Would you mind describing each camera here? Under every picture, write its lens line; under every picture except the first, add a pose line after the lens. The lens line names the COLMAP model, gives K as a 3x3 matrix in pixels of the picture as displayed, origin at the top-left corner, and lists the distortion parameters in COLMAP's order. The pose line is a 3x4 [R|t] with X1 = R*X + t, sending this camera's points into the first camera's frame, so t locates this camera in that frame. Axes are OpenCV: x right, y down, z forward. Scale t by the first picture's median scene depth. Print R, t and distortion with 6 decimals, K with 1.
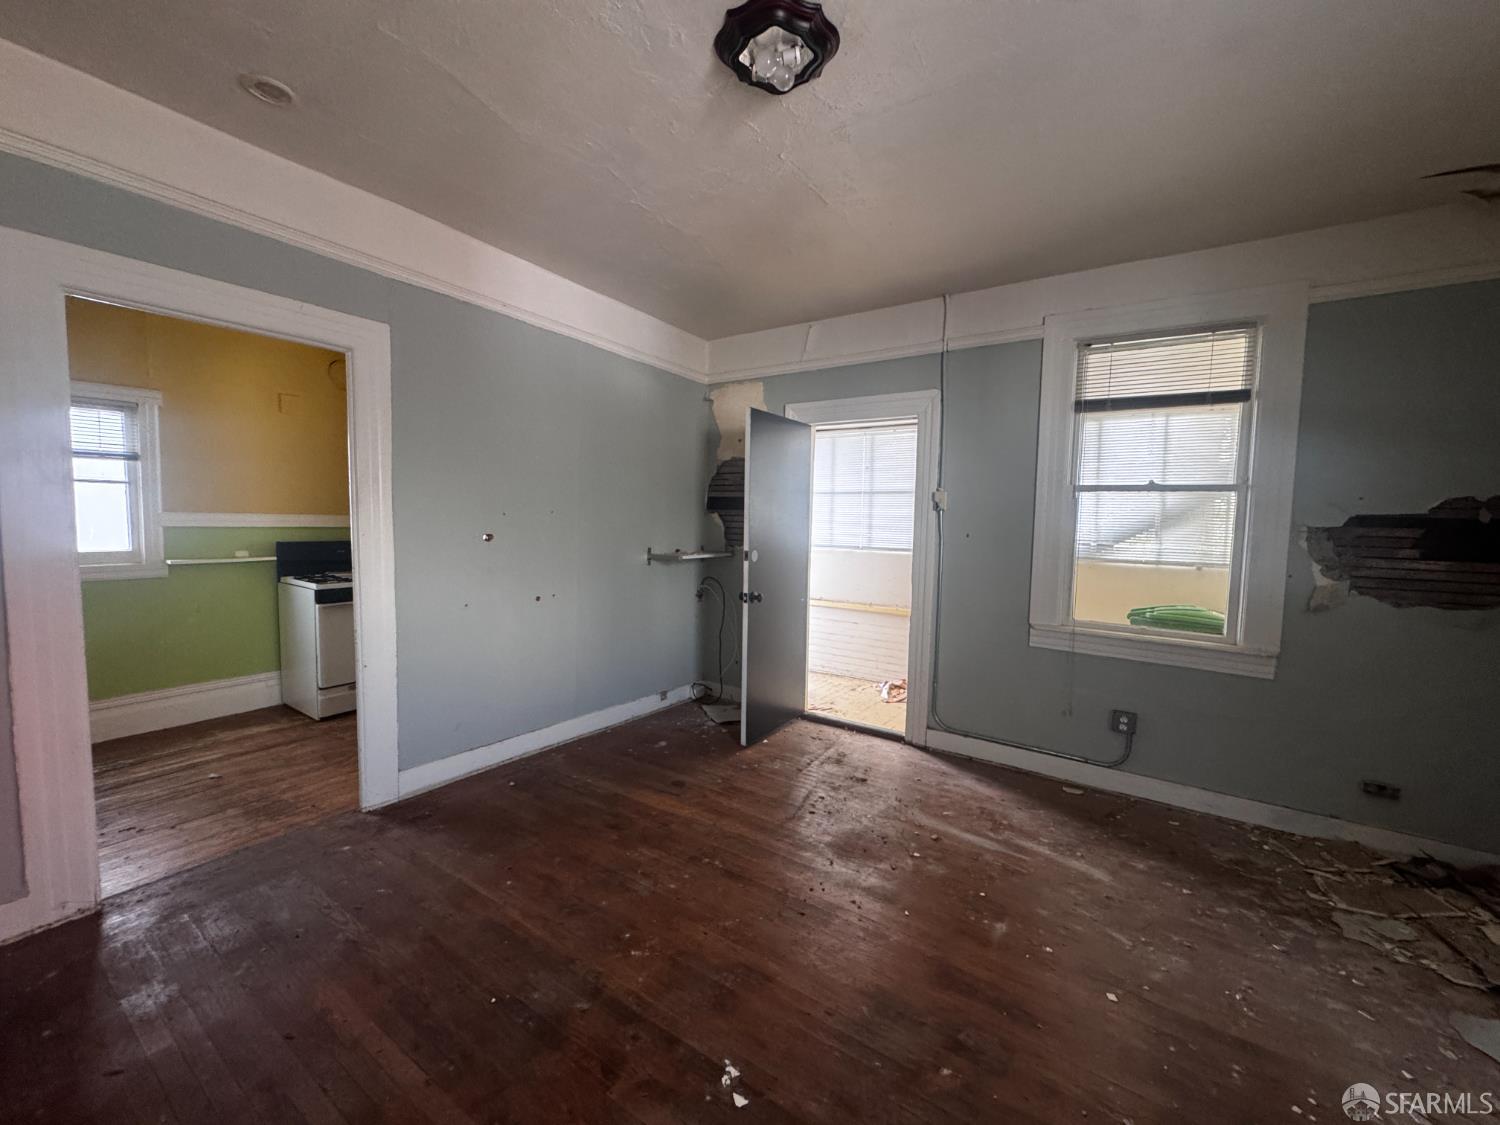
lens RADIAL K [[600.4, 0, 751.1], [0, 600.4, 556.0], [0, 0, 1]] dist [-0.000256, -0.000027]
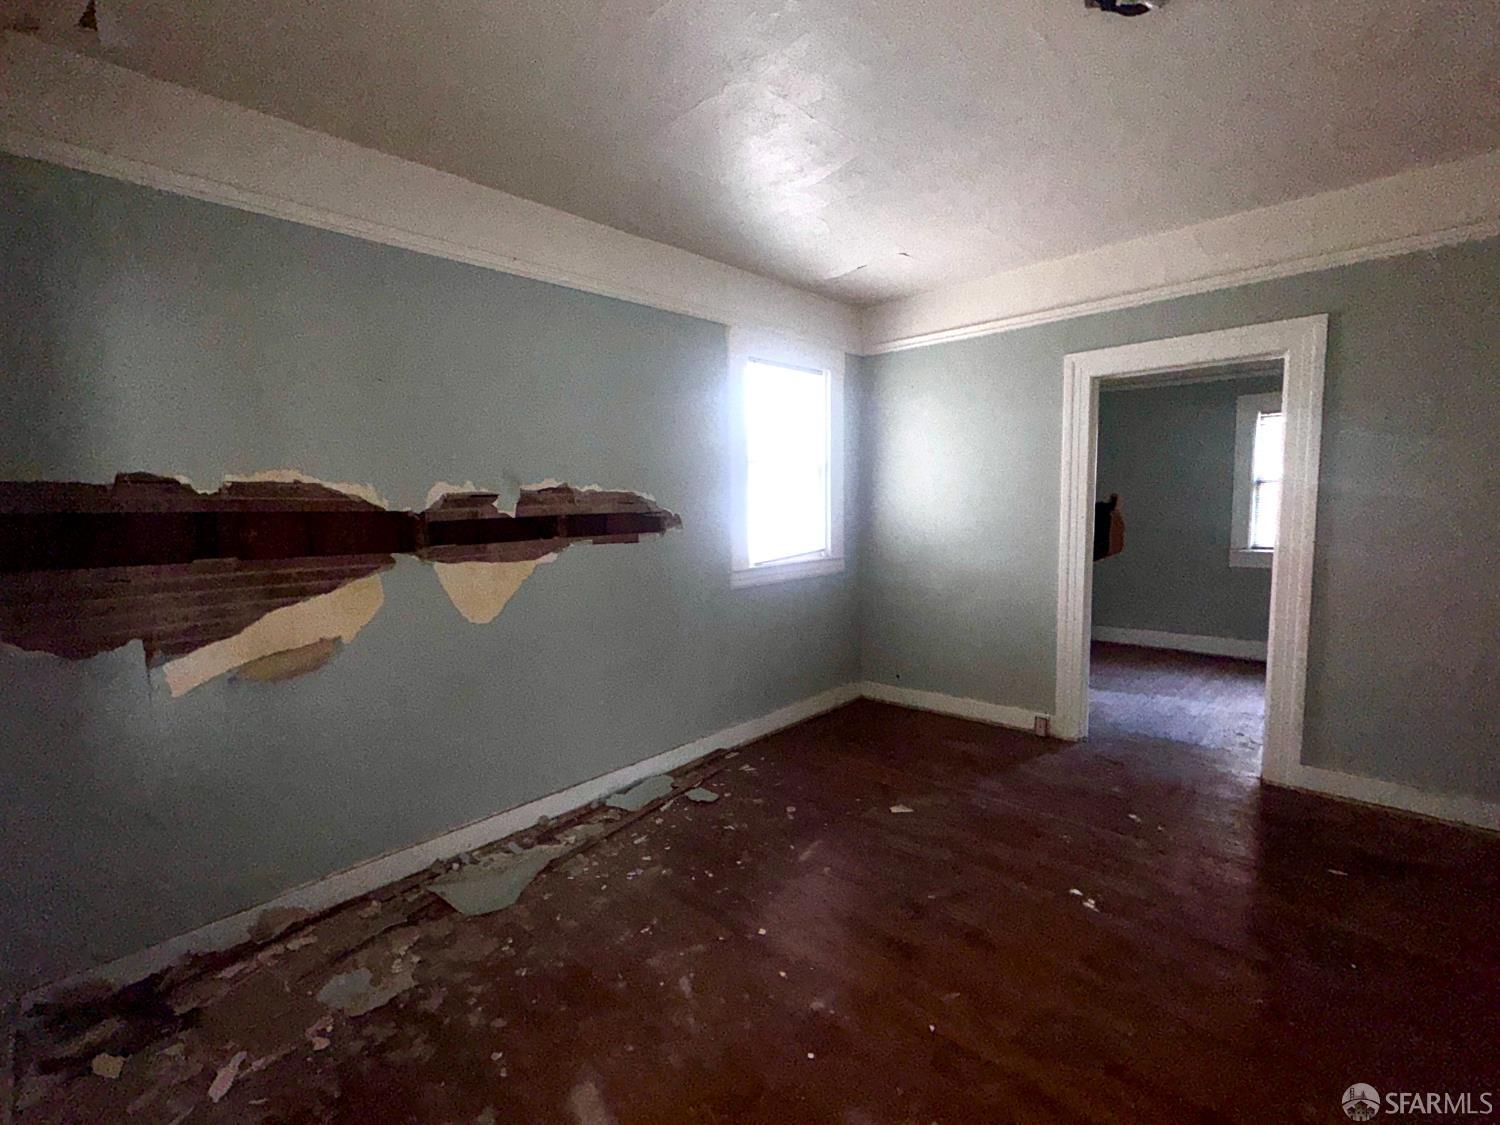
lens RADIAL K [[664.0, 0, 748.2], [0, 664.0, 551.9], [0, 0, 1]] dist [-0.001560, -0.000233]
pose [[-0.987538, -0.019848, 0.156126, 0.371952], [0.002305, 0.990085, 0.140447, -0.123325], [-0.157365, 0.139057, -0.977701, 1.773173]]
